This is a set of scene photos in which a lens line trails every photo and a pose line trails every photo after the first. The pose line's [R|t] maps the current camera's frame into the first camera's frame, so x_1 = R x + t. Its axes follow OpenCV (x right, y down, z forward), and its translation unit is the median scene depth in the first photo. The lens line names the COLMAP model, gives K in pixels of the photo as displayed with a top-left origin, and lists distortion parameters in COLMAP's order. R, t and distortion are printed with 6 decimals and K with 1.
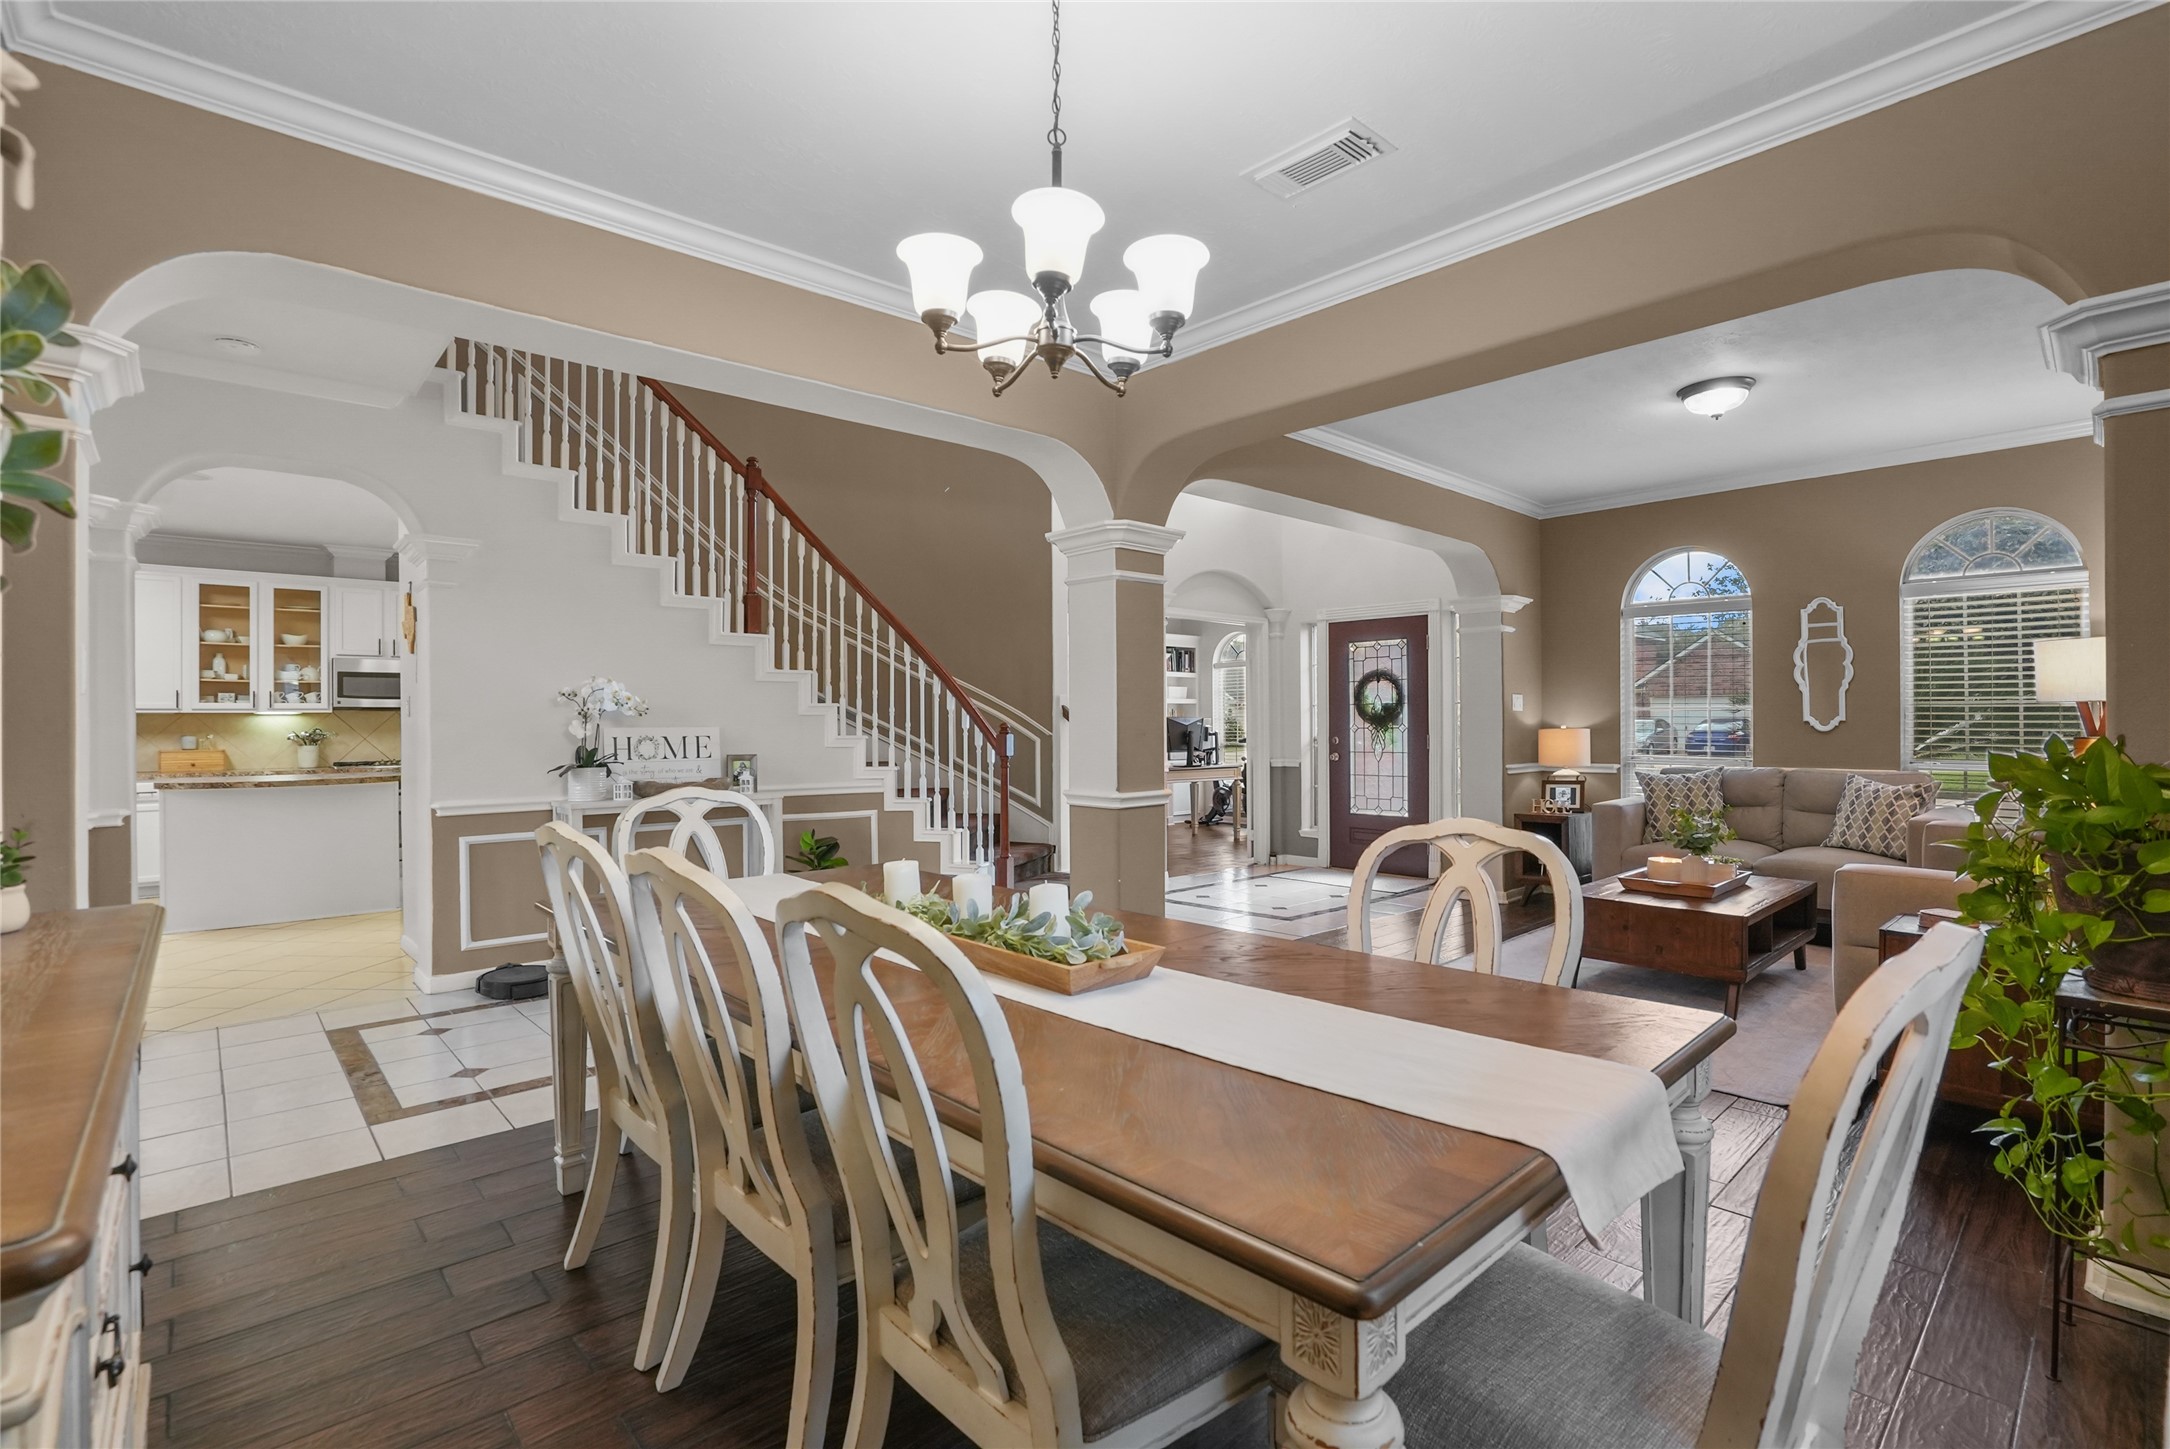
lens RADIAL K [[990.1, 0, 1107.8], [0, 990.1, 719.1], [0, 0, 1]] dist [-0.034141, 0.000213]
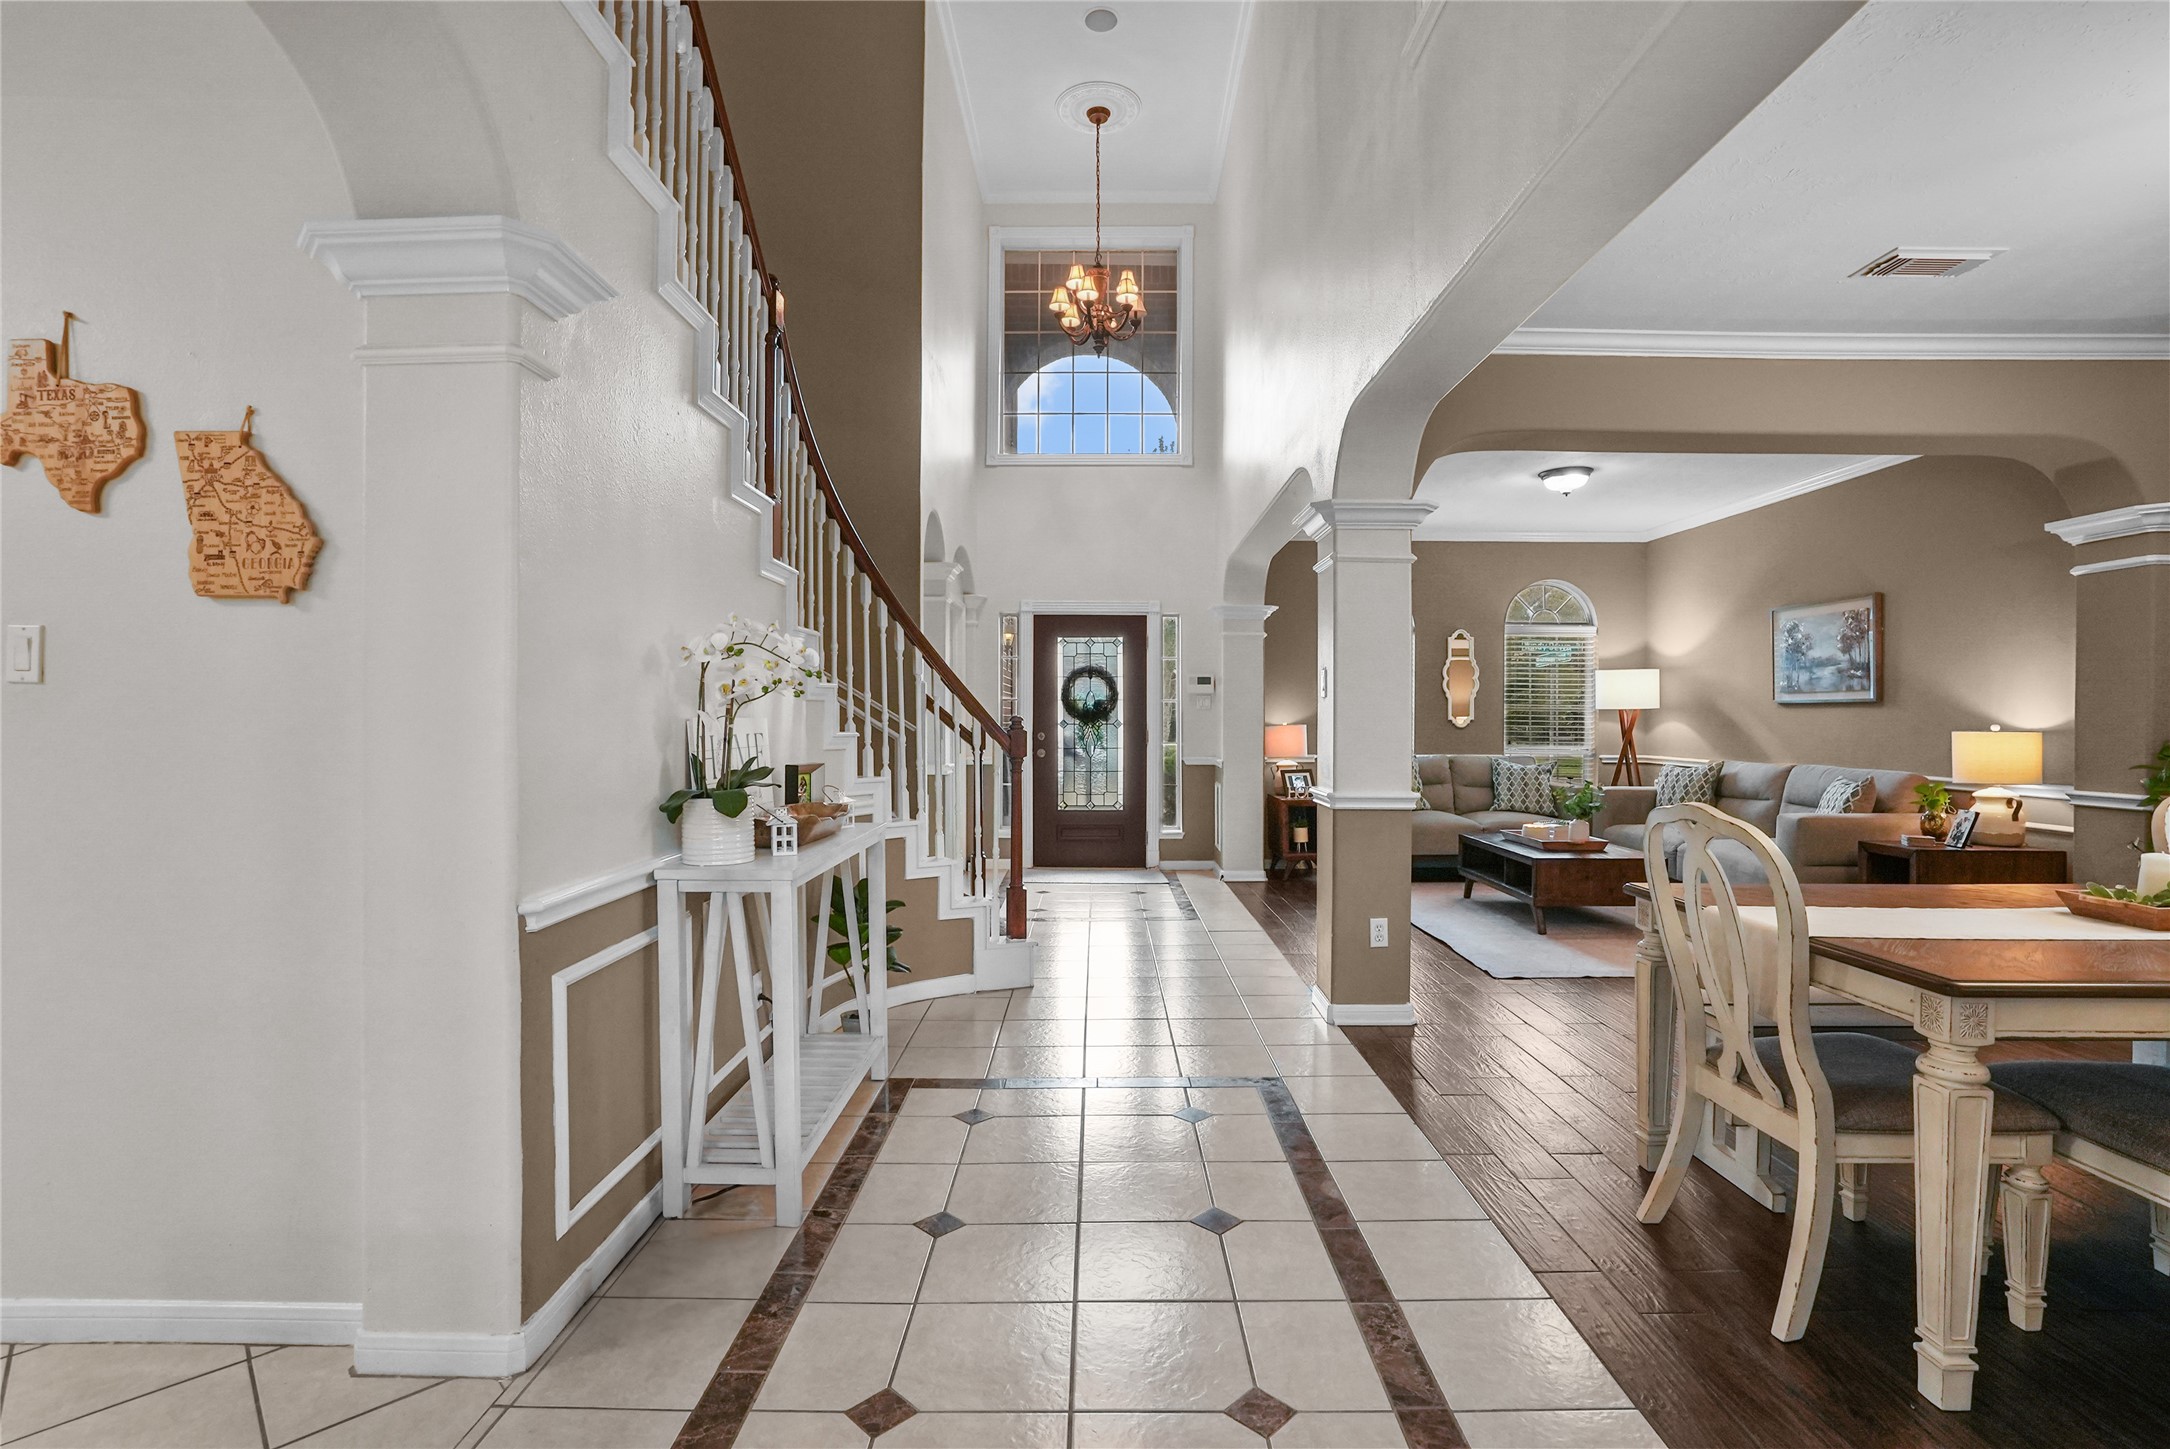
lens RADIAL K [[998.7, 0, 1092.6], [0, 998.7, 719.0], [0, 0, 1]] dist [-0.001818, 0.000002]
pose [[0.684675, 0.006728, 0.728817, -0.480853], [-0.009504, 0.999955, -0.000303, 0.004528], [-0.728786, -0.006719, 0.684708, 0.308780]]
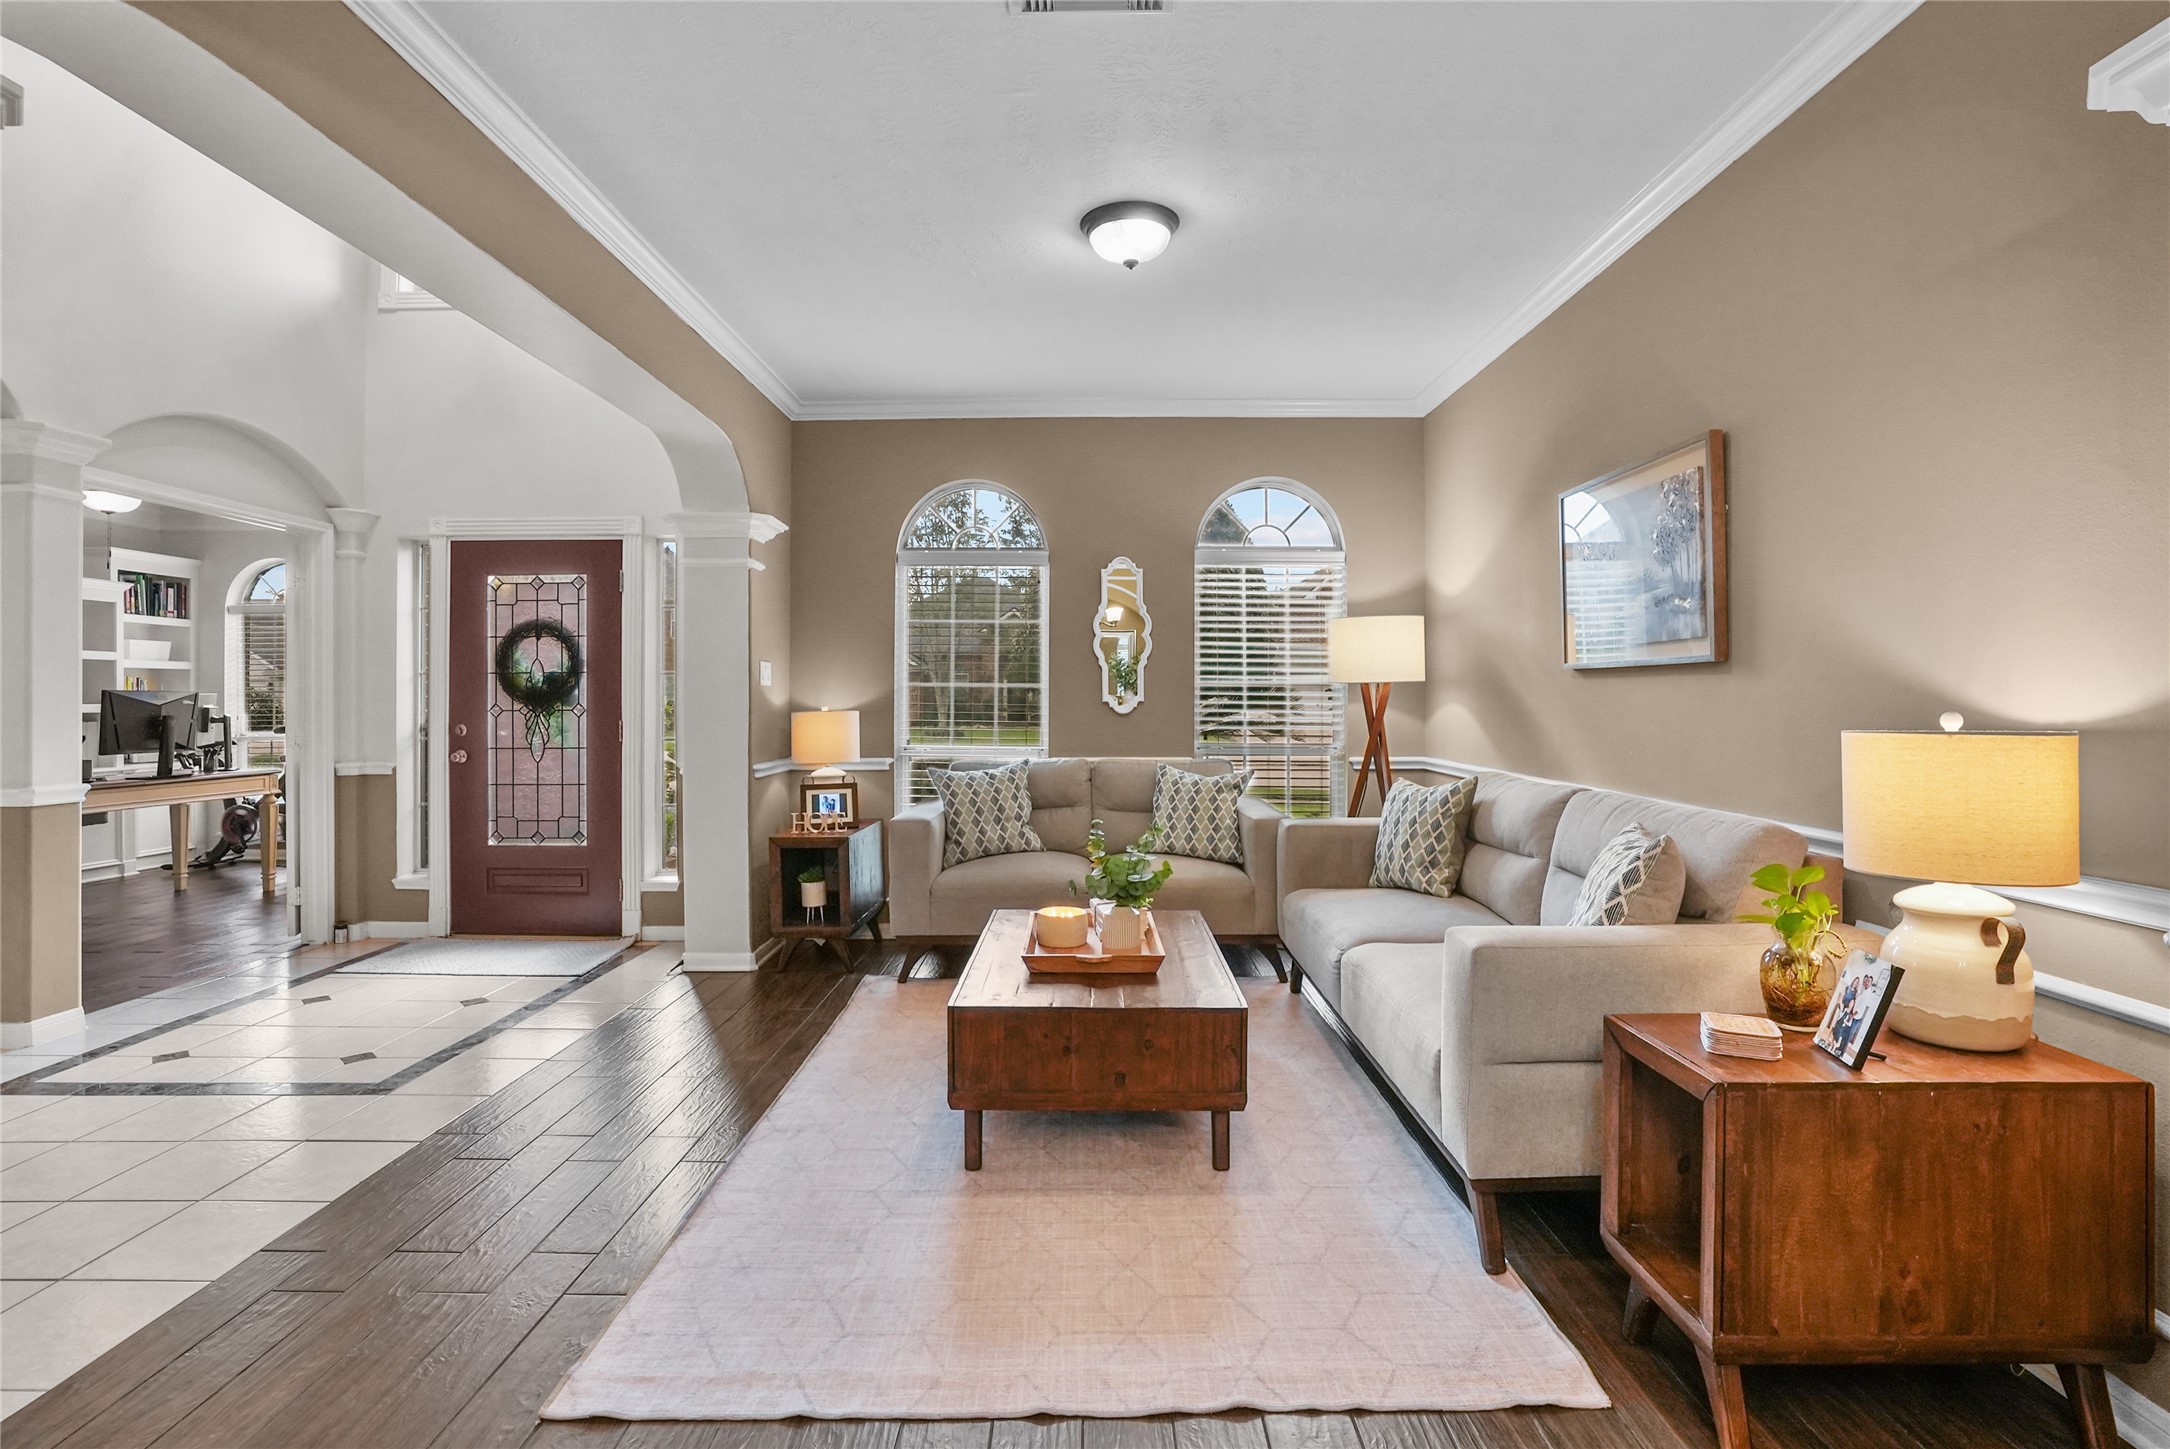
lens RADIAL K [[1011.7, 0, 1060.2], [0, 1011.7, 692.0], [0, 0, 1]] dist [-0.038821, 0.012325]
pose [[0.699356, 0.008344, 0.714725, 0.047636], [-0.004756, 0.999964, -0.007021, 0.000152], [-0.714758, 0.001511, 0.699370, 0.311743]]
